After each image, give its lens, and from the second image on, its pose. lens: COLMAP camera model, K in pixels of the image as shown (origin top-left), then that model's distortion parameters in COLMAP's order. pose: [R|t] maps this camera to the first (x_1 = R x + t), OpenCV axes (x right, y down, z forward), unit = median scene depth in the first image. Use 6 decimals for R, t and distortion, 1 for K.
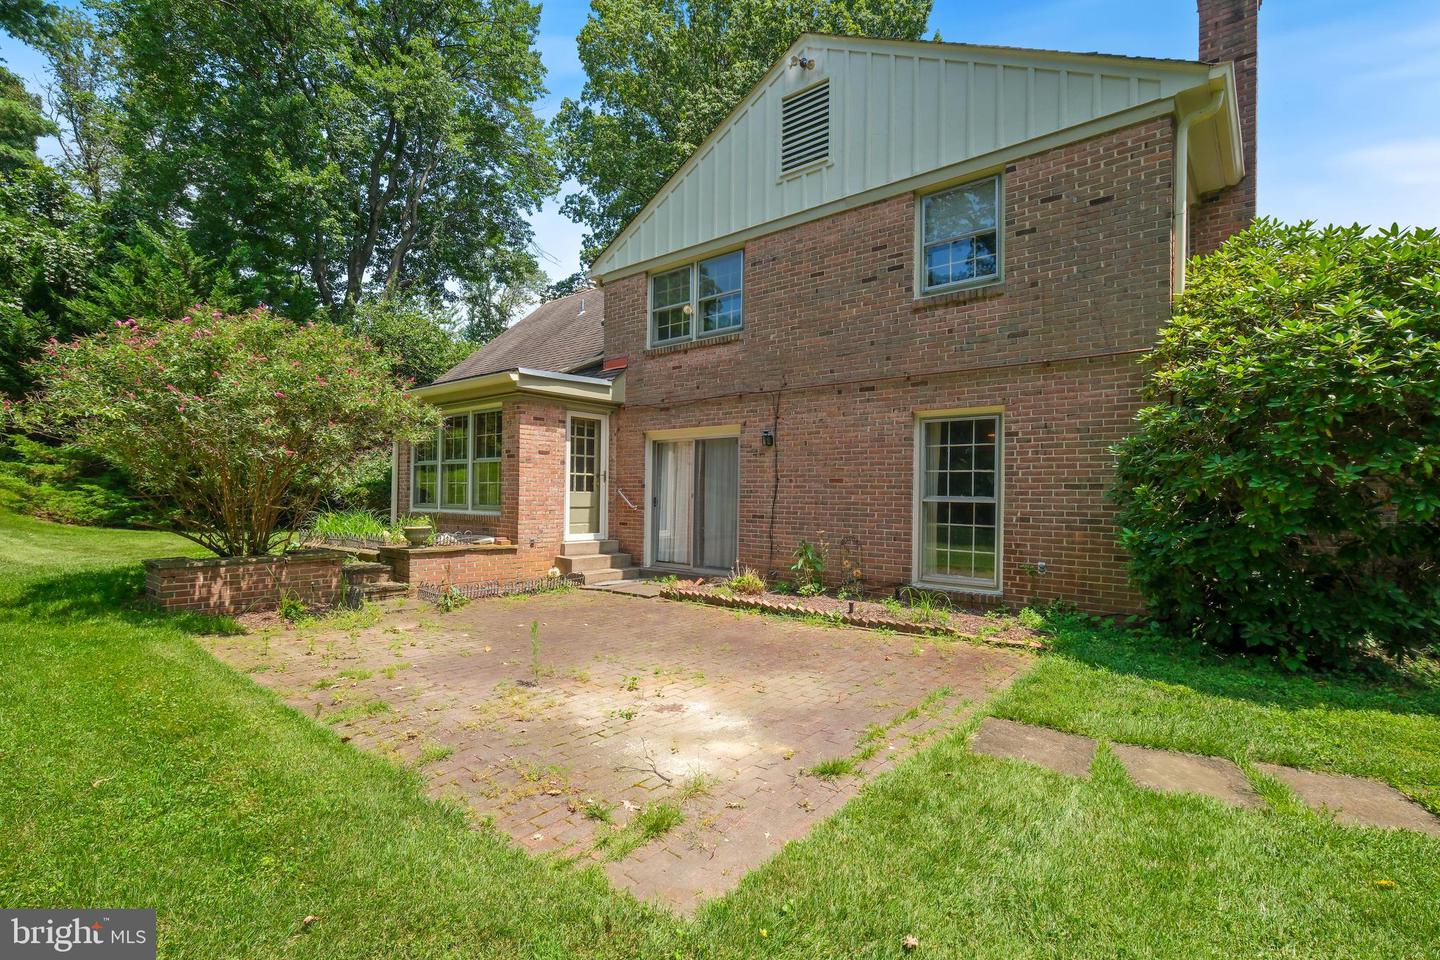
lens RADIAL K [[658.1, 0, 720.0], [0, 658.1, 480.0], [0, 0, 1]] dist [-0.001617, -0.000762]
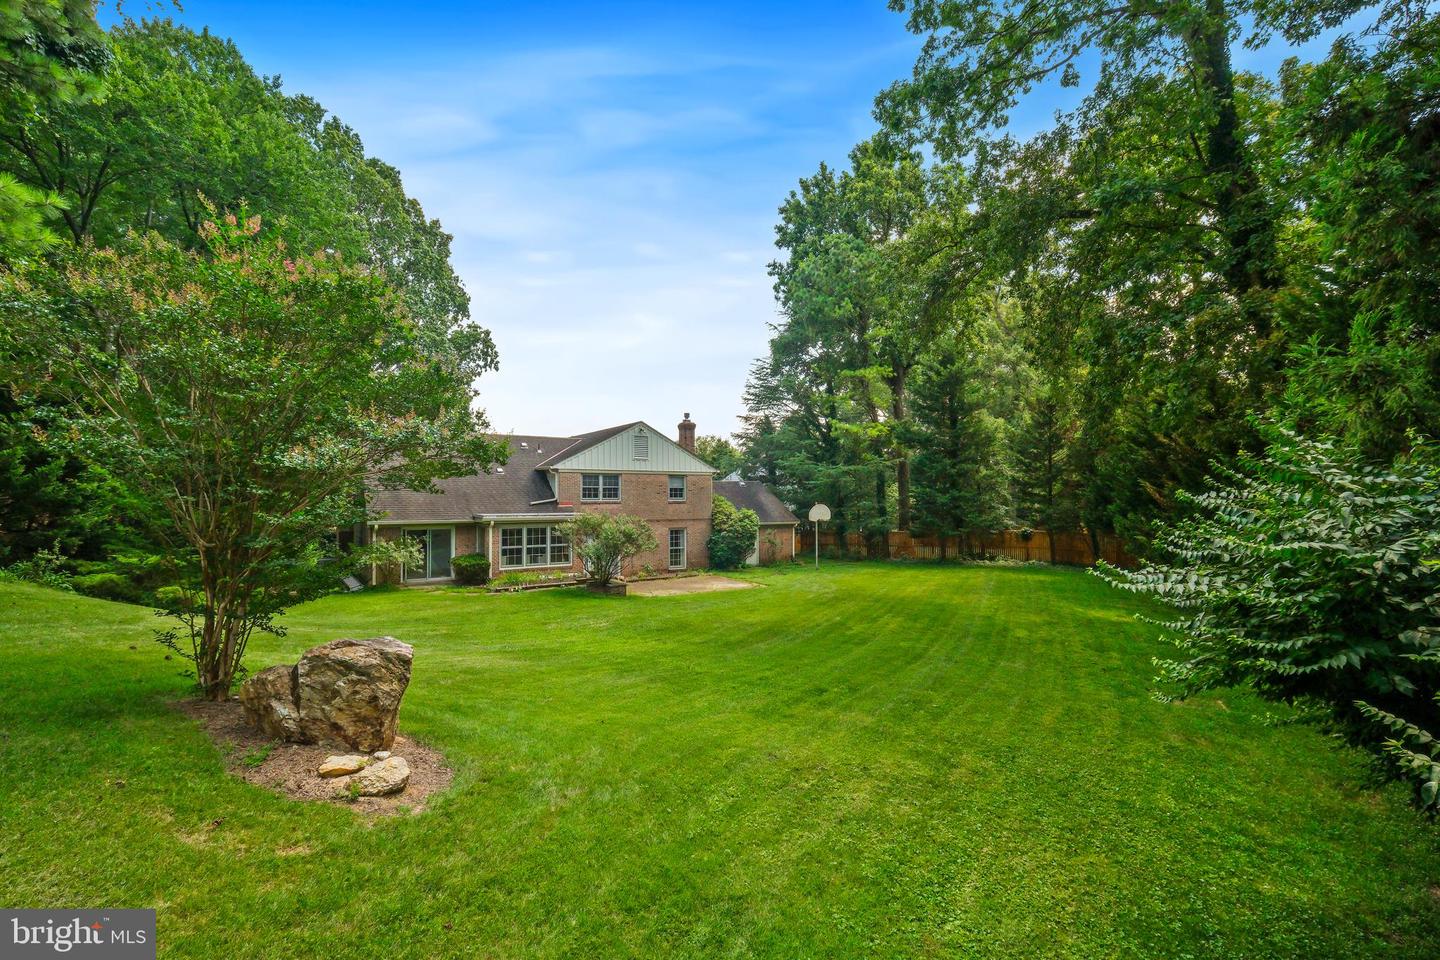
lens RADIAL K [[658.1, 0, 720.0], [0, 658.1, 480.0], [0, 0, 1]] dist [-0.001617, -0.000762]
pose [[0.275273, 0.015216, 0.961246, -3.061044], [-0.015489, 0.999815, -0.011391, -0.306270], [-0.961241, -0.011753, 0.275457, -0.384827]]
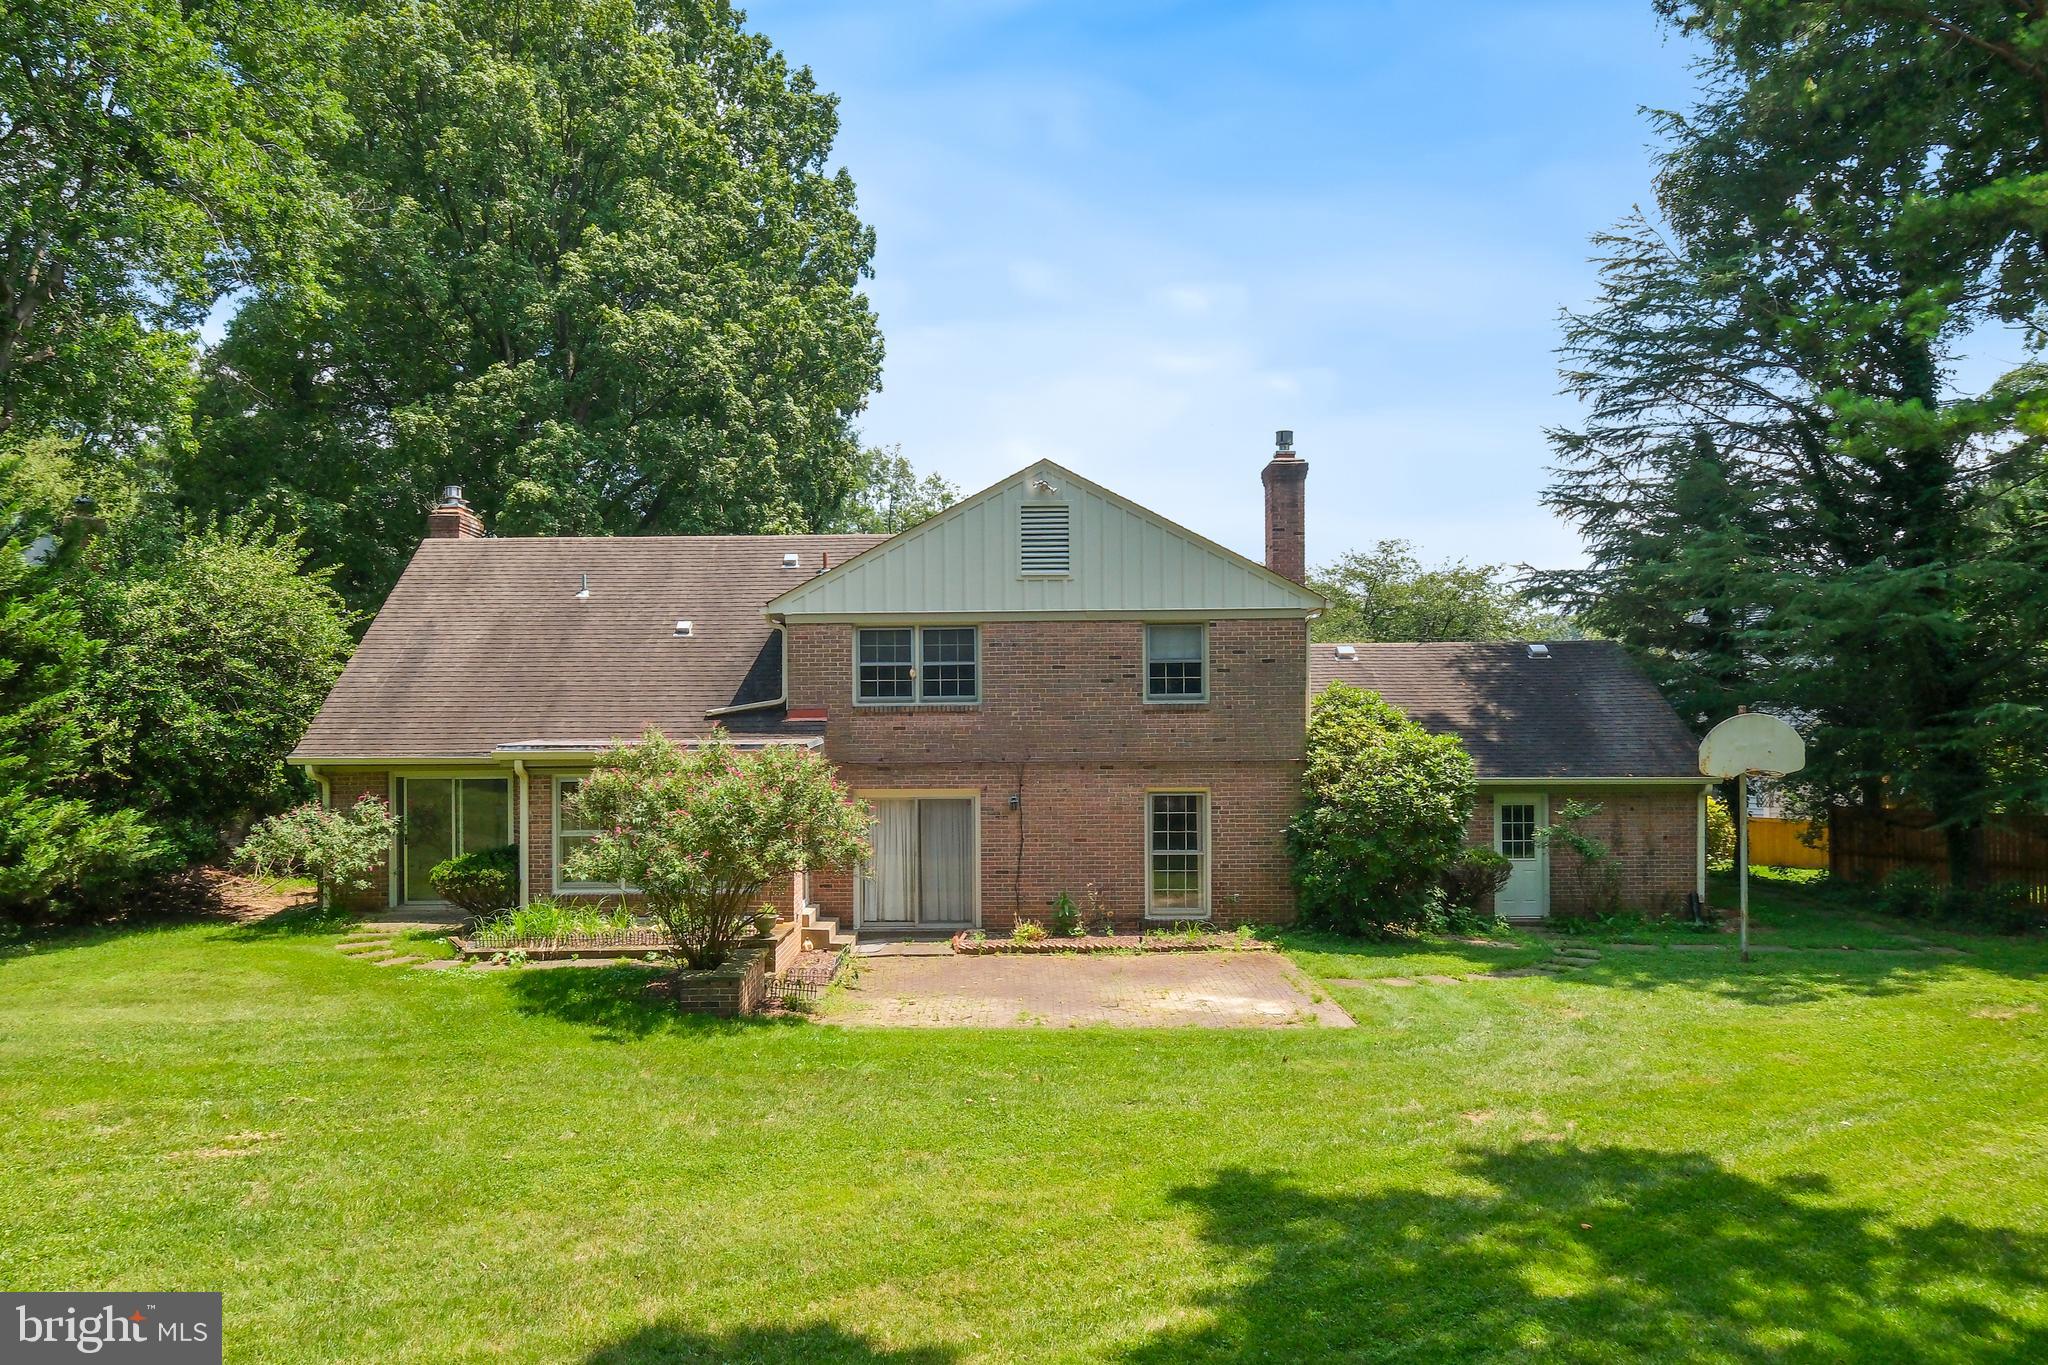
lens RADIAL K [[1349.9, 0, 943.9], [0, 1349.9, 692.1], [0, 0, 1]] dist [-0.000216, 0.001060]
pose [[0.783474, -0.010787, 0.621331, -1.449102], [0.004012, 0.999916, 0.012301, -0.280708], [-0.621412, -0.007145, 0.783451, -0.744679]]
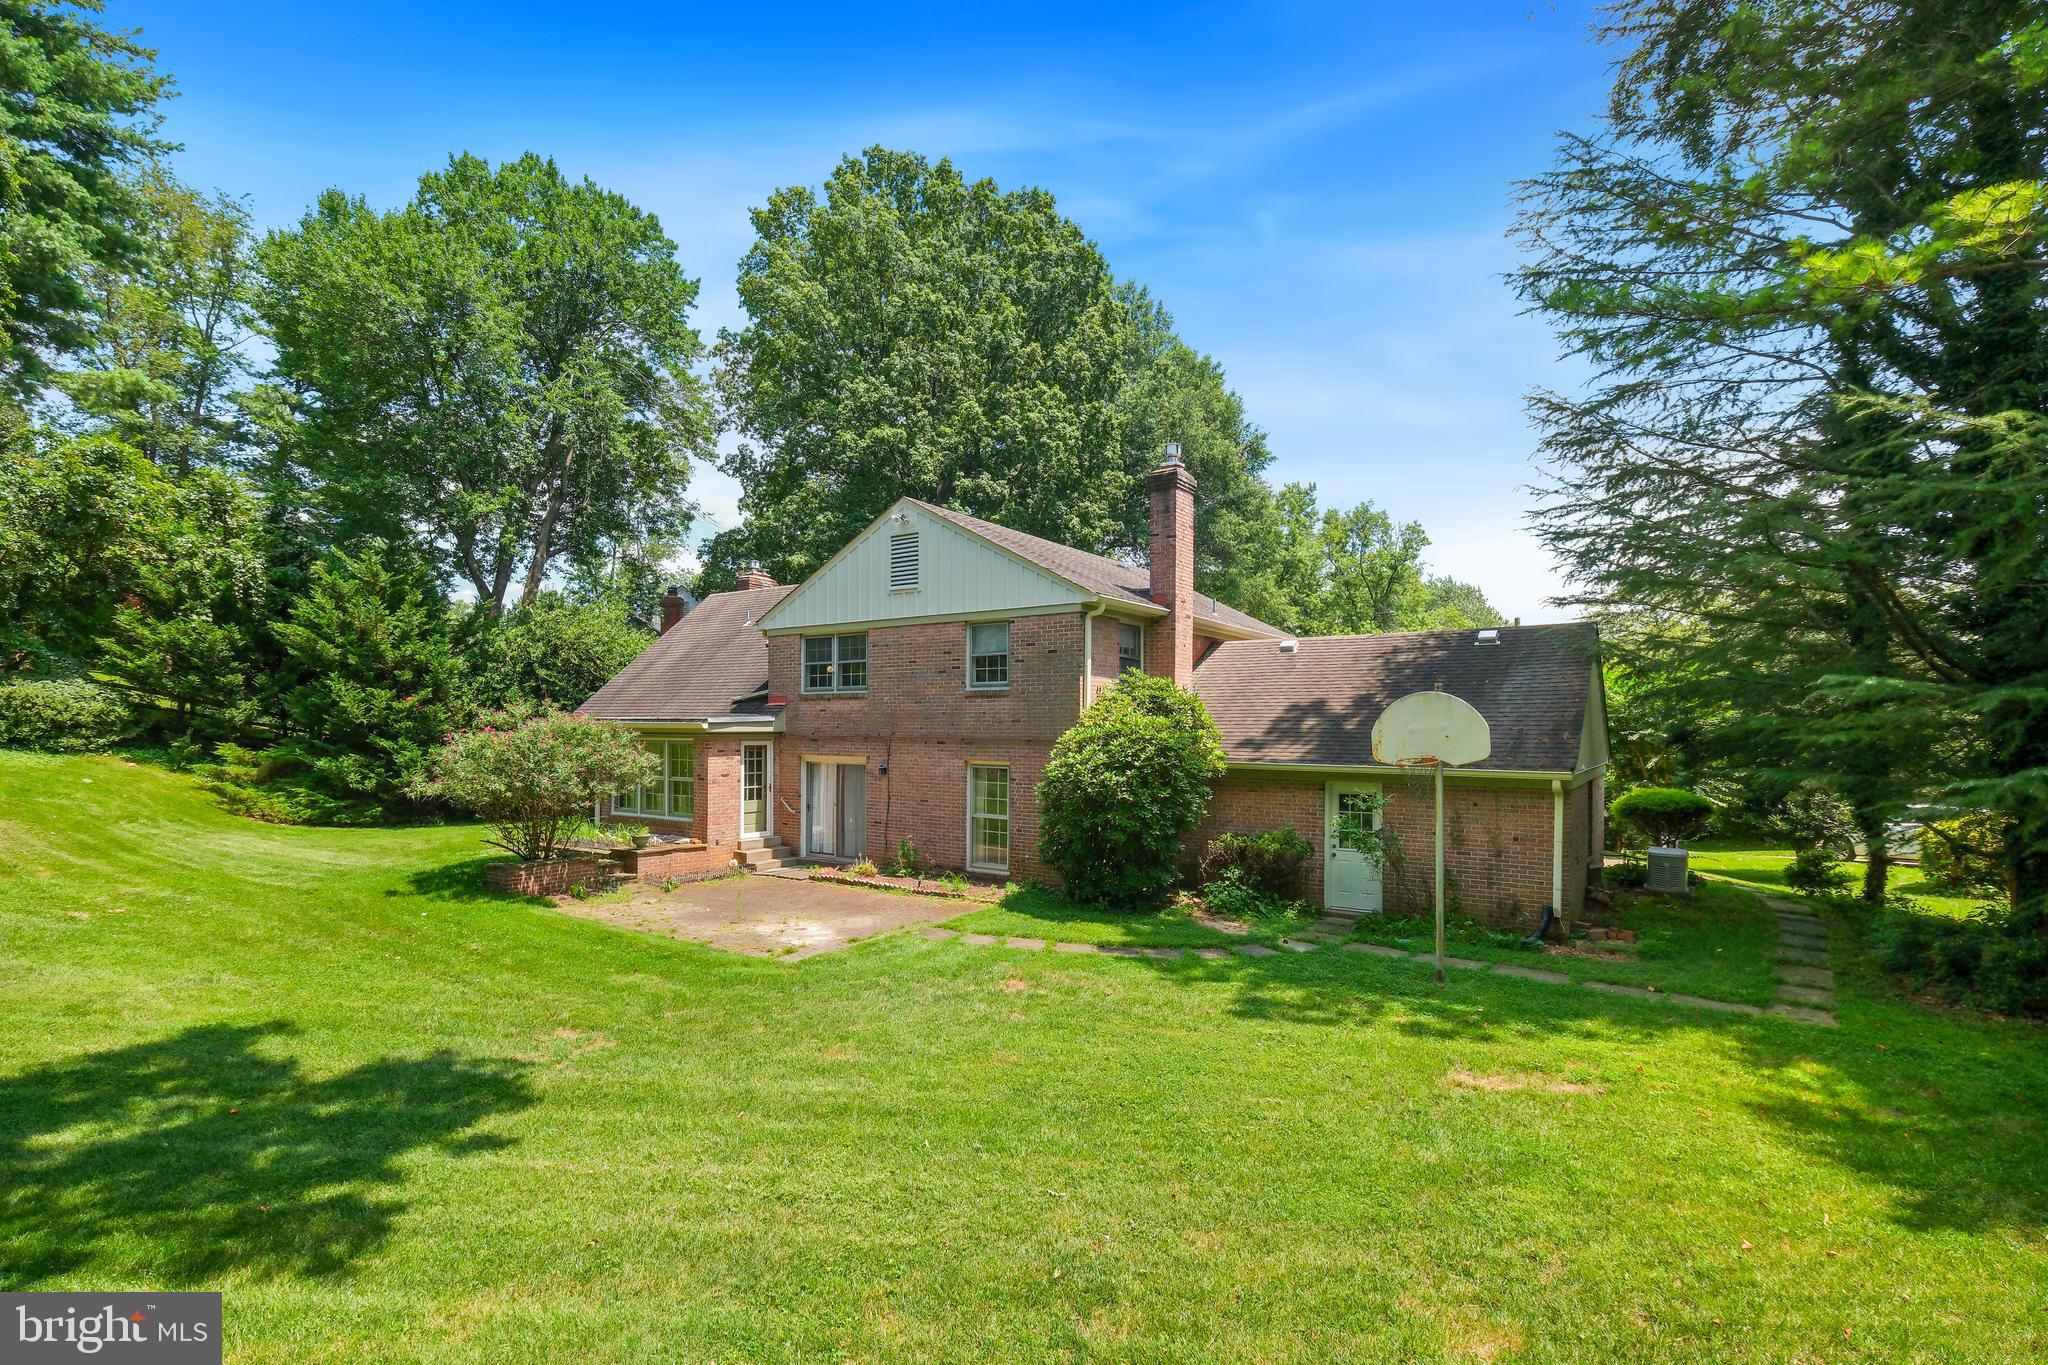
lens RADIAL K [[949.7, 0, 1003.6], [0, 949.7, 708.1], [0, 0, 1]] dist [0.001069, -0.000238]
pose [[0.997571, -0.008487, 0.069134, 0.191041], [0.008182, 0.999956, 0.004685, -0.203114], [-0.069171, -0.004108, 0.997596, -1.102451]]
